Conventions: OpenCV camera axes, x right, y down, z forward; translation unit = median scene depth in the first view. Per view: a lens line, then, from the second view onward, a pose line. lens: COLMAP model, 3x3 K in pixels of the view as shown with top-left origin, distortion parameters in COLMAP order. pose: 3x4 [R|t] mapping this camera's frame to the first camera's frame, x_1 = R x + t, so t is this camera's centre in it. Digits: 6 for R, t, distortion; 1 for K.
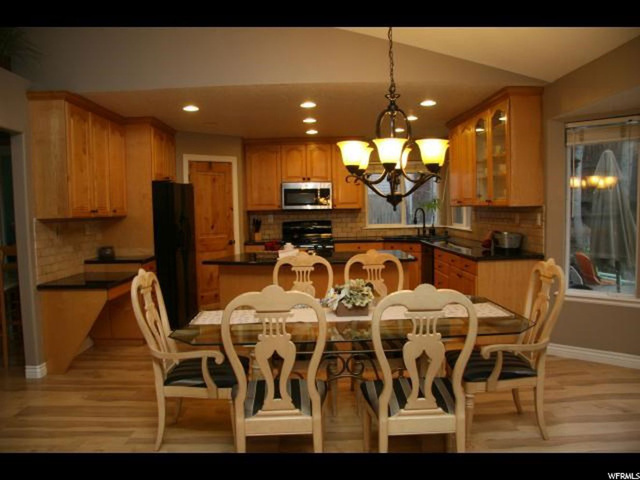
lens RADIAL K [[573.9, 0, 320.0], [0, 573.9, 240.0], [0, 0, 1]] dist [-0.074944, 0.000234]
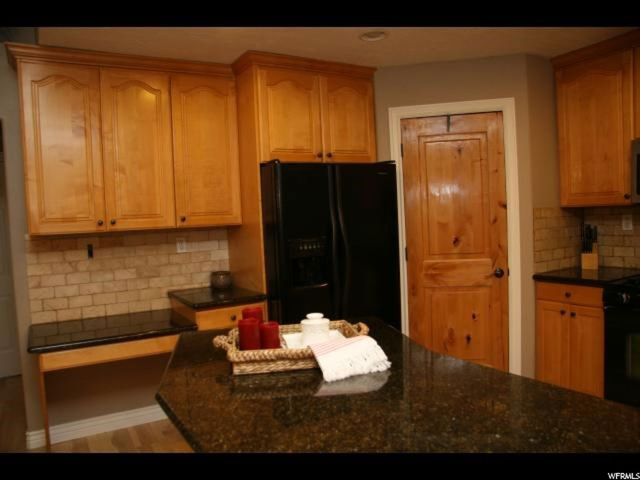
lens RADIAL K [[573.9, 0, 320.0], [0, 573.9, 240.0], [0, 0, 1]] dist [-0.074944, 0.000234]
pose [[0.482311, 0.043721, -0.874908, 0.308945], [-0.014437, 0.999015, 0.041964, -0.066335], [0.875881, -0.007609, 0.482467, 0.974358]]
